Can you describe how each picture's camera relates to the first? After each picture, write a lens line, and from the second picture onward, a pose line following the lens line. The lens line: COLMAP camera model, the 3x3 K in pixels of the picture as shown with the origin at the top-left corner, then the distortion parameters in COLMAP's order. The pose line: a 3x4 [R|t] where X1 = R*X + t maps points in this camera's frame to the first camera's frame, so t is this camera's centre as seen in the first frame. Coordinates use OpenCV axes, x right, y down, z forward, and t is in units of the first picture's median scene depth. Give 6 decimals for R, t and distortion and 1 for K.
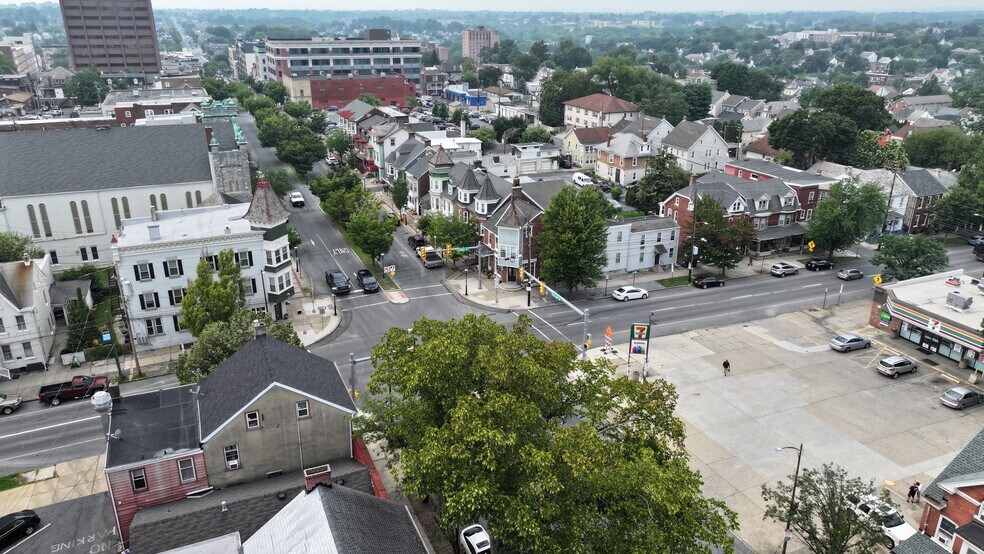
lens RADIAL K [[691.4, 0, 494.1], [0, 691.4, 275.7], [0, 0, 1]] dist [0.004305, 0.010289]
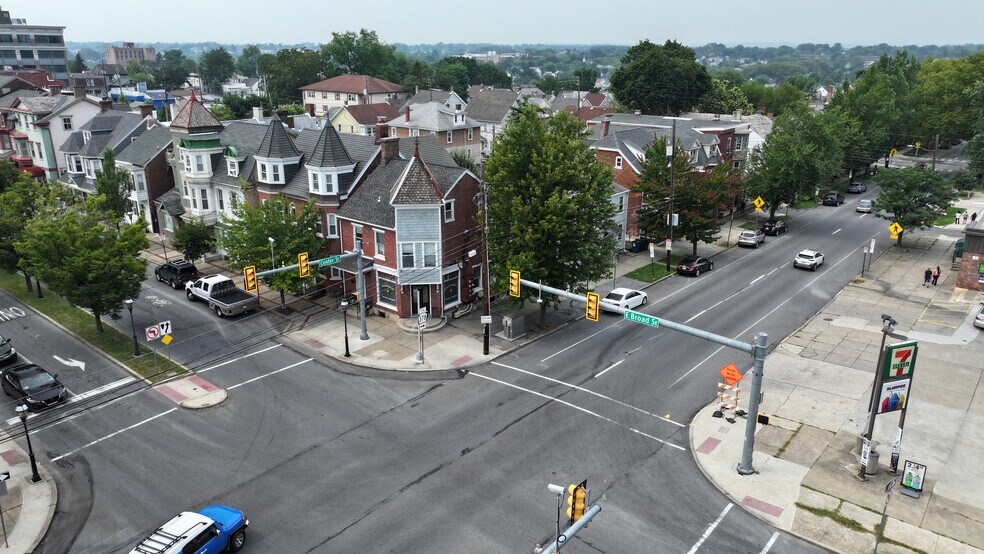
lens RADIAL K [[691.4, 0, 494.9], [0, 691.4, 275.0], [0, 0, 1]] dist [0.004305, 0.010289]
pose [[0.894267, -0.139654, 0.425185, -0.127765], [0.159082, 0.987211, -0.010334, -0.005482], [-0.418305, 0.076880, 0.905047, 0.465876]]
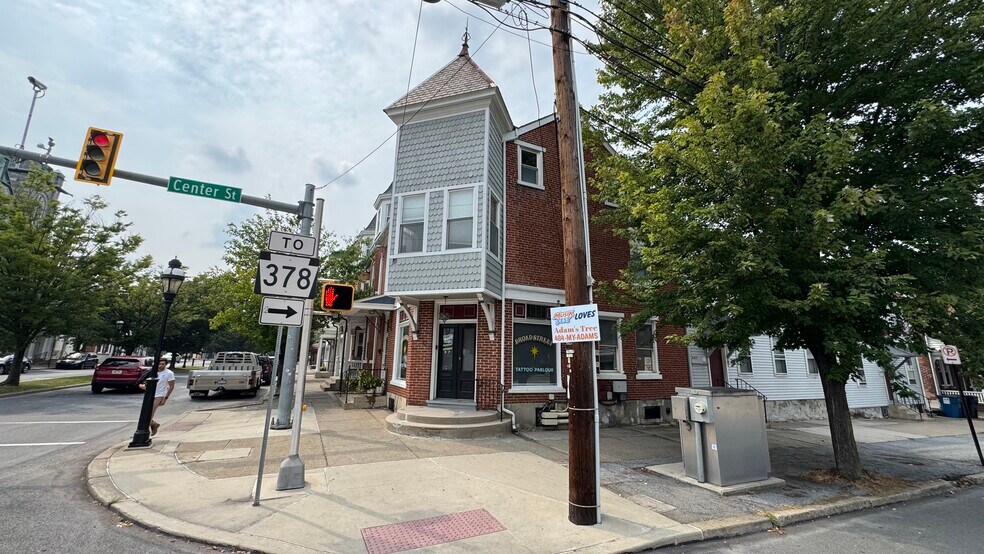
lens RADIAL K [[398.0, 0, 487.7], [0, 398.0, 271.9], [0, 0, 1]] dist [-0.007897, -0.000320]
pose [[0.999692, 0.014933, 0.019826, 0.029890], [-0.001548, 0.834729, -0.550659, 0.038852], [-0.024773, 0.550459, 0.834495, 0.803133]]
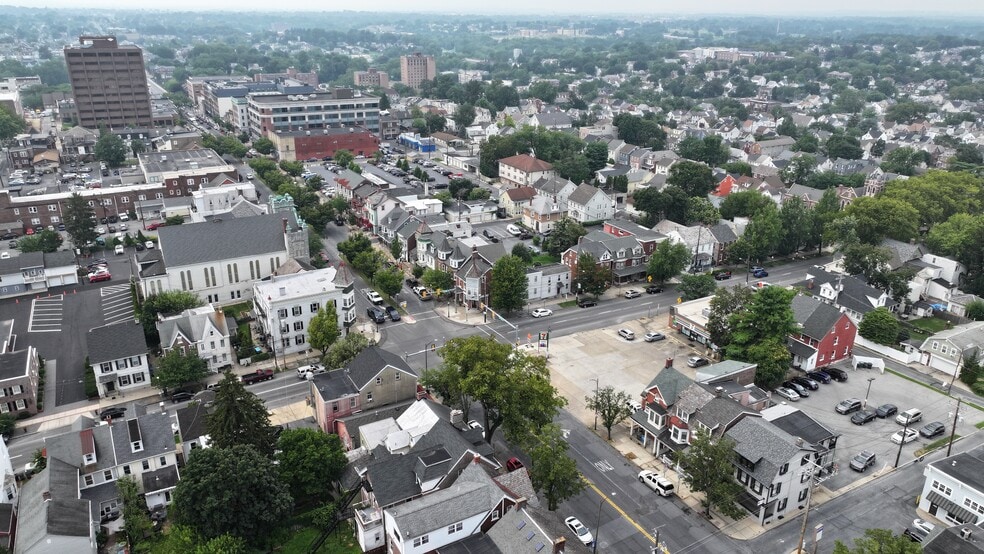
lens RADIAL K [[691.4, 0, 493.0], [0, 691.4, 277.0], [0, 0, 1]] dist [0.004305, 0.010289]
pose [[0.995391, -0.030246, 0.091008, -0.075178], [0.029799, 0.999536, 0.006264, -0.071381], [-0.091155, -0.003523, 0.995830, -0.655856]]
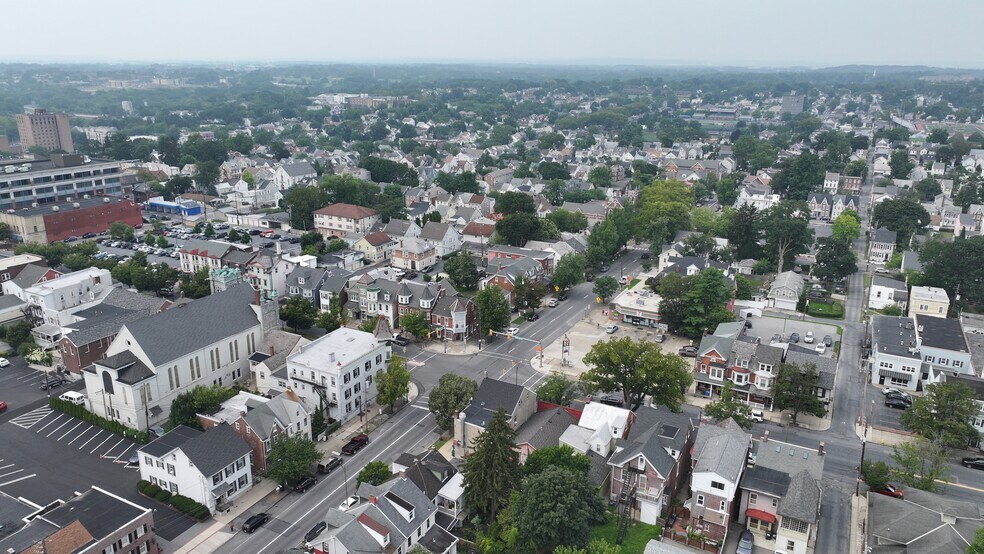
lens RADIAL K [[691.4, 0, 492.0], [0, 691.4, 281.2], [0, 0, 1]] dist [0.004305, 0.010289]
pose [[0.789420, -0.187650, 0.584468, -0.871289], [0.217727, 0.975820, 0.019222, -0.147415], [-0.573943, 0.112080, 0.811189, -0.518121]]
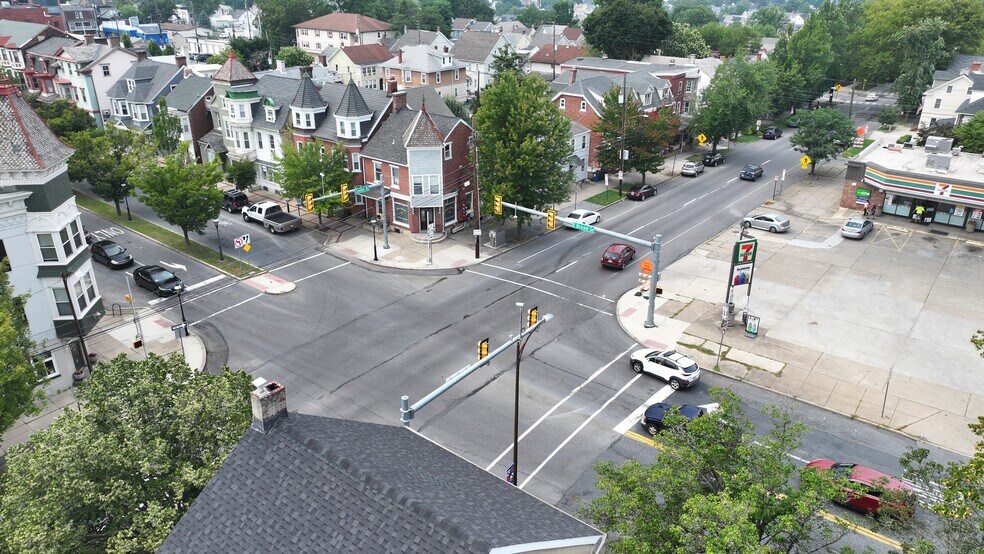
lens RADIAL K [[691.4, 0, 493.7], [0, 691.4, 275.4], [0, 0, 1]] dist [0.004305, 0.010289]
pose [[0.882919, -0.191437, 0.428726, -0.198491], [0.166562, 0.981423, 0.095212, -0.001148], [-0.438989, -0.012655, 0.898403, 0.328398]]
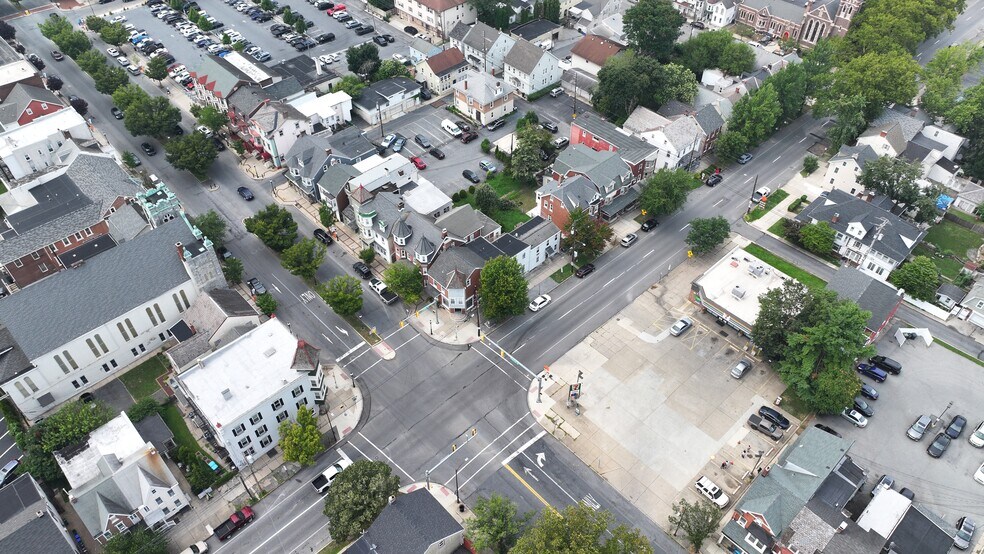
lens RADIAL K [[691.4, 0, 492.9], [0, 691.4, 274.4], [0, 0, 1]] dist [0.004305, 0.010289]
pose [[0.943322, -0.238726, 0.230549, -0.192085], [0.122789, 0.896436, 0.425824, -0.584828], [-0.308328, -0.373380, 0.874941, -0.188195]]
